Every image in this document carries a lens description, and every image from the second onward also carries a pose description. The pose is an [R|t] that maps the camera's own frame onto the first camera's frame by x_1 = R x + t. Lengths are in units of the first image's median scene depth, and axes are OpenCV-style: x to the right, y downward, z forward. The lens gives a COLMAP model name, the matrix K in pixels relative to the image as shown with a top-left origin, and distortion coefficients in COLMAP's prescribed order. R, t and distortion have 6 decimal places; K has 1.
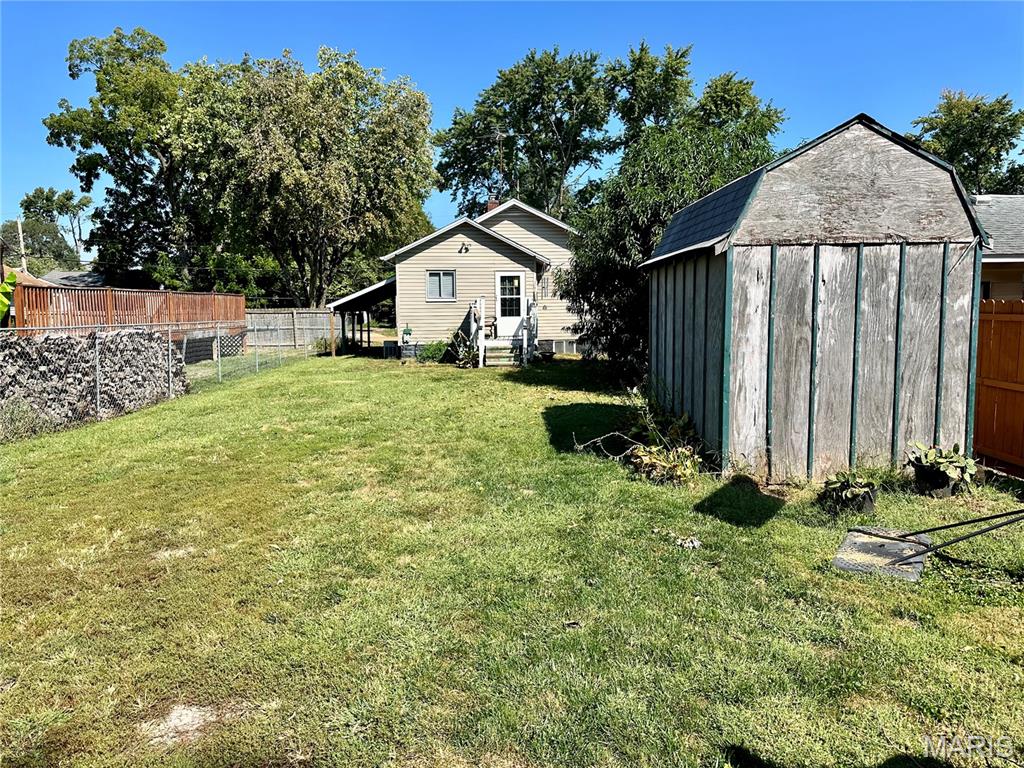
lens RADIAL K [[718.6, 0, 514.5], [0, 718.6, 380.7], [0, 0, 1]] dist [0.098976, -0.130516]
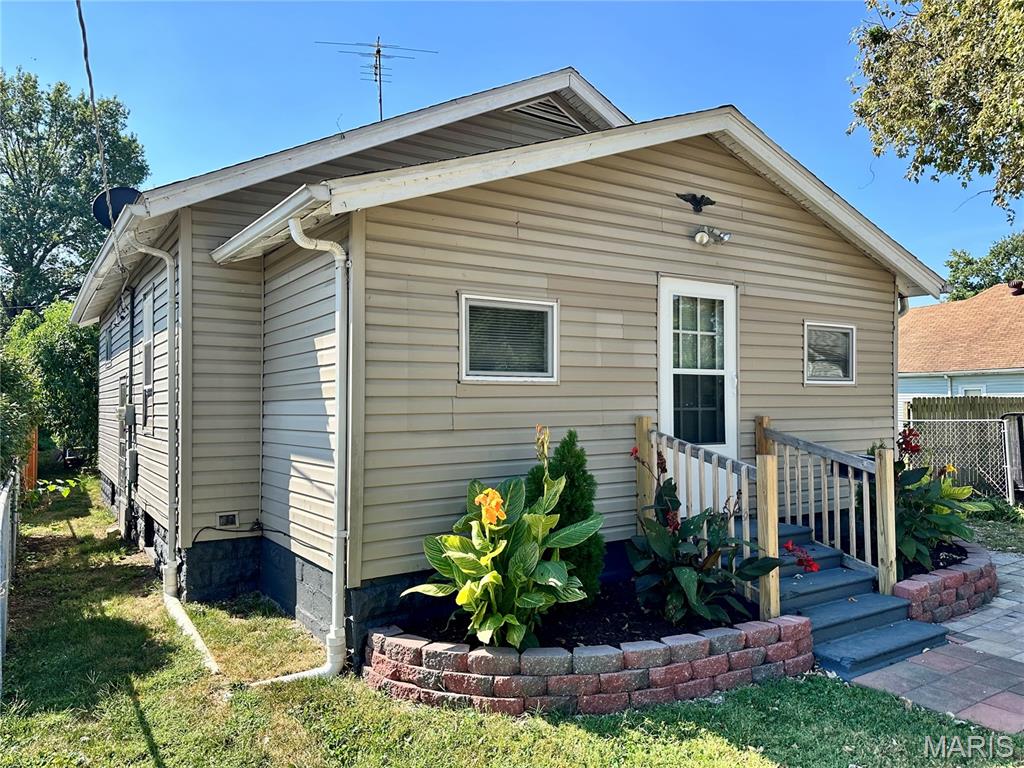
lens RADIAL K [[718.6, 0, 514.5], [0, 718.6, 380.7], [0, 0, 1]] dist [0.098976, -0.130516]
pose [[0.865651, 0.018627, 0.500301, -0.200830], [0.047566, 0.991727, -0.119225, -0.084319], [-0.498383, 0.127005, 0.857604, 0.800383]]
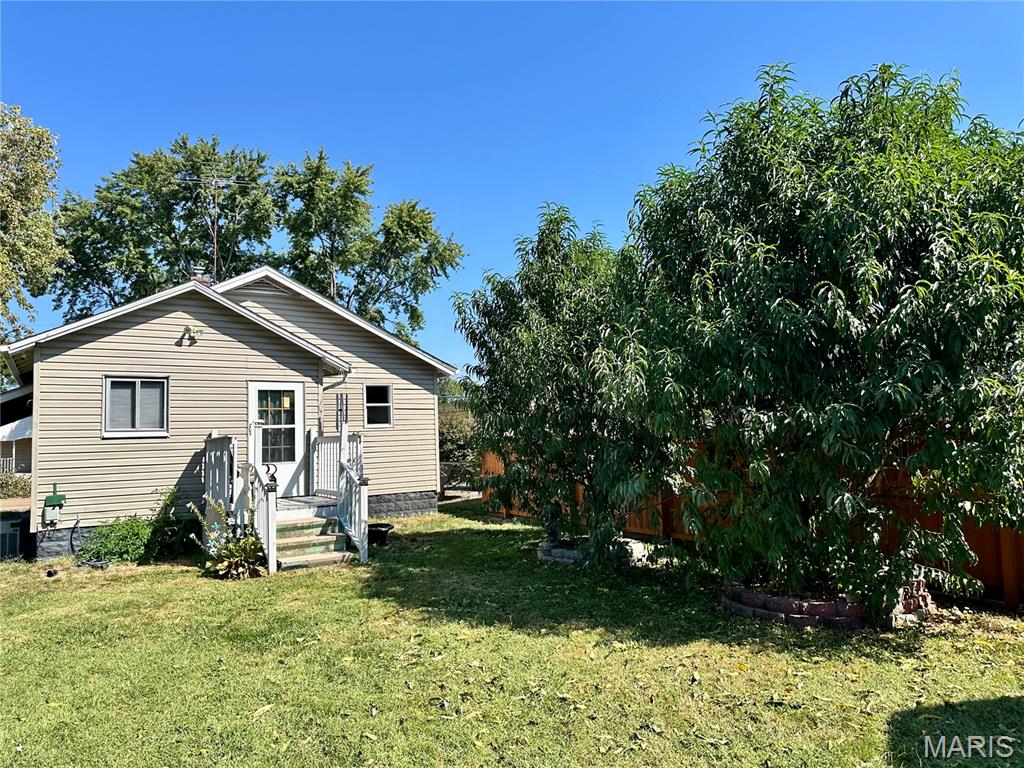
lens RADIAL K [[718.0, 0, 512.1], [0, 718.0, 389.3], [0, 0, 1]] dist [0.098233, -0.154443]
pose [[0.869381, 0.016769, 0.493857, -0.124821], [0.073852, 0.983790, -0.163413, -0.039590], [-0.488592, 0.178540, 0.854050, 0.424056]]
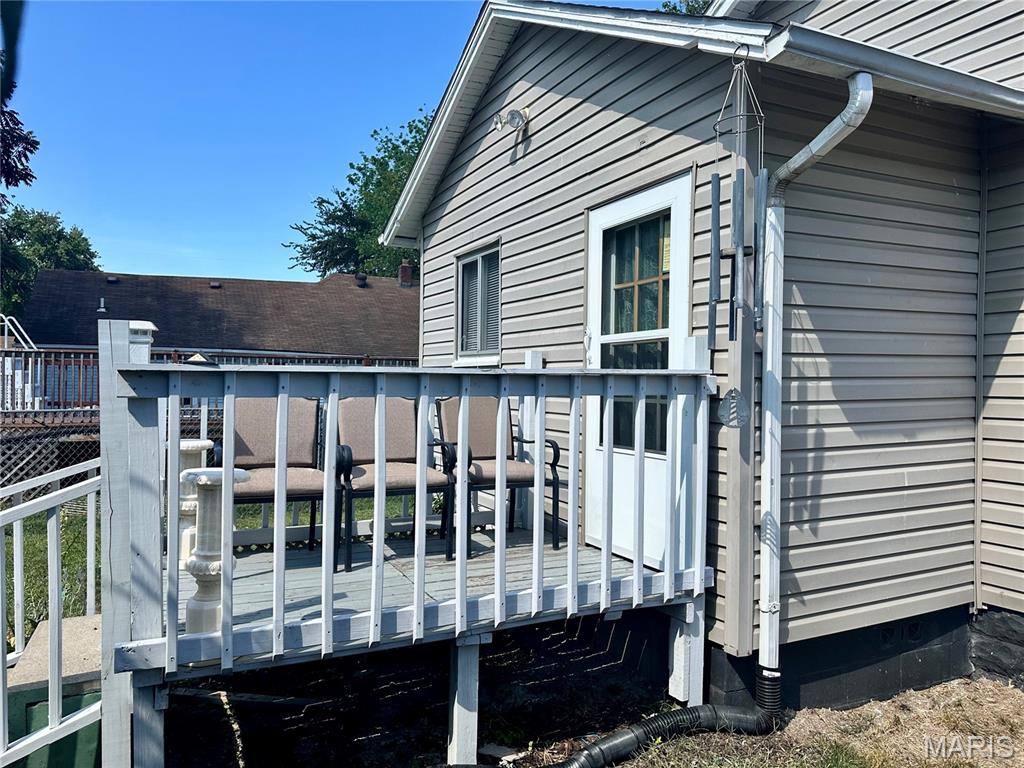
lens RADIAL K [[718.6, 0, 514.5], [0, 718.6, 380.7], [0, 0, 1]] dist [0.098976, -0.130516]
pose [[0.408033, 0.006824, -0.912942, 0.142212], [-0.107735, 0.993345, -0.040726, -0.095681], [0.906588, 0.114974, 0.406053, 0.902083]]
